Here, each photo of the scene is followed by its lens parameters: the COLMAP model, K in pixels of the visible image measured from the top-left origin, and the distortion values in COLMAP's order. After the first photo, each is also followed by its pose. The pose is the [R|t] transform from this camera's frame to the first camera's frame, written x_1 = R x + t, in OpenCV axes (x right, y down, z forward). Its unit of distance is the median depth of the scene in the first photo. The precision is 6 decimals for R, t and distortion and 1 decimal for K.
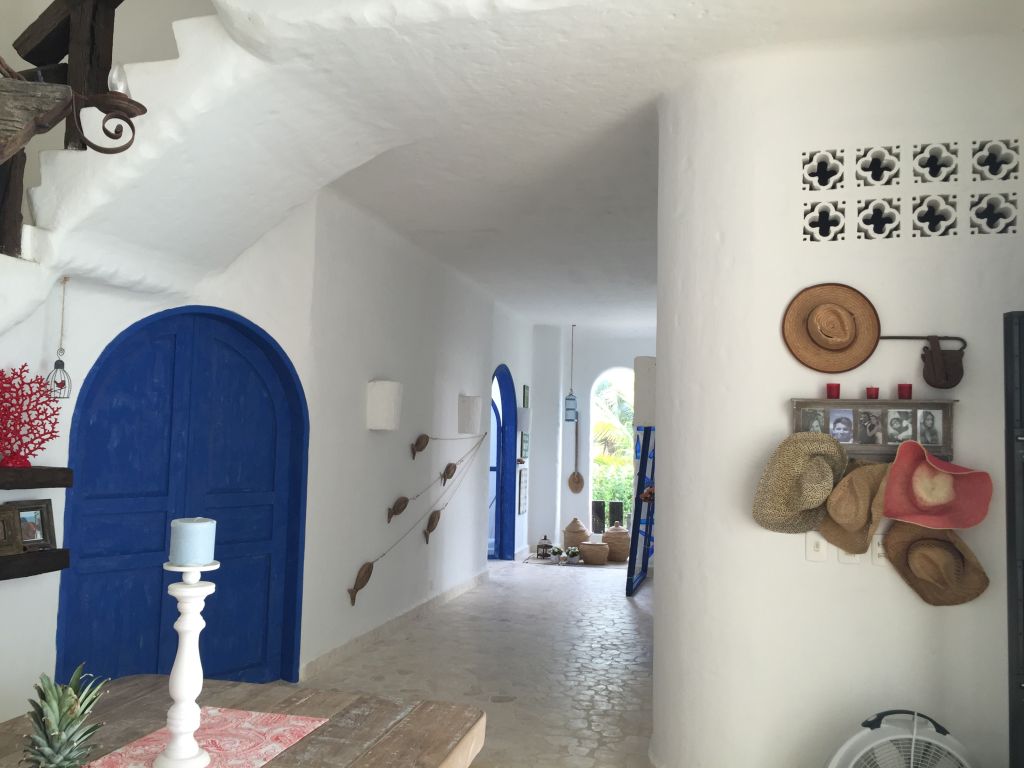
lens RADIAL K [[853.9, 0, 493.4], [0, 853.9, 382.1], [0, 0, 1]] dist [0.074891, -0.116216]
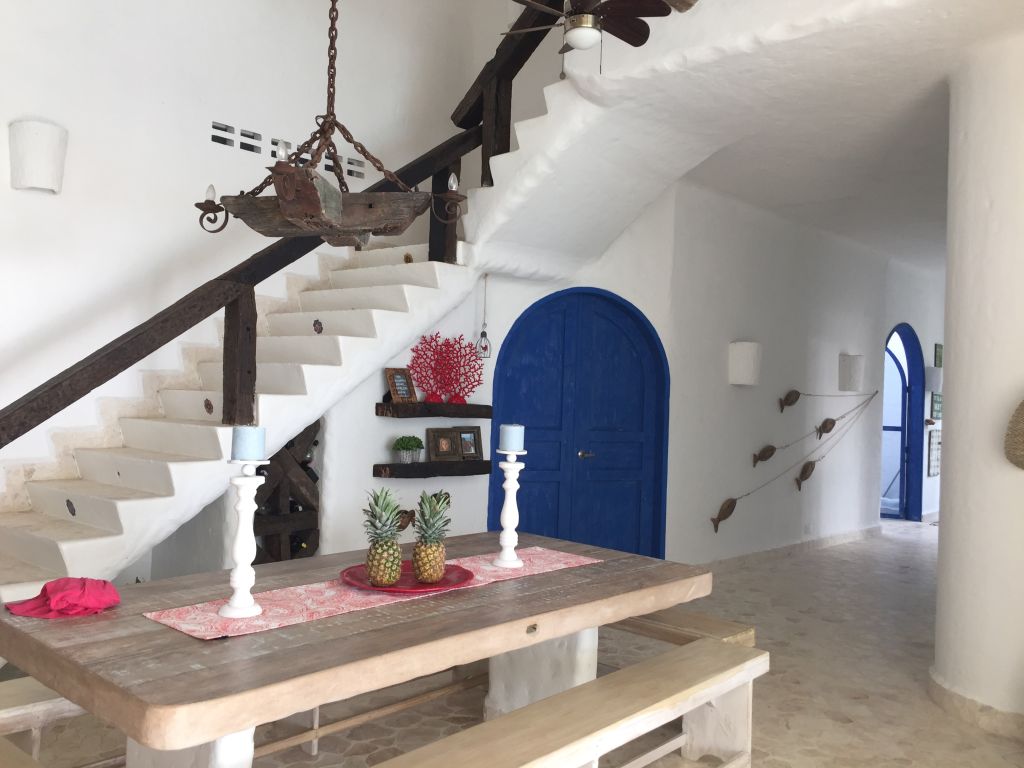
lens RADIAL K [[853.9, 0, 493.4], [0, 853.9, 382.1], [0, 0, 1]] dist [0.074891, -0.116216]
pose [[0.864646, 0.005999, -0.502347, 0.234640], [0.015251, 0.999154, 0.038181, 0.005196], [0.502151, -0.040674, 0.863823, -0.237618]]
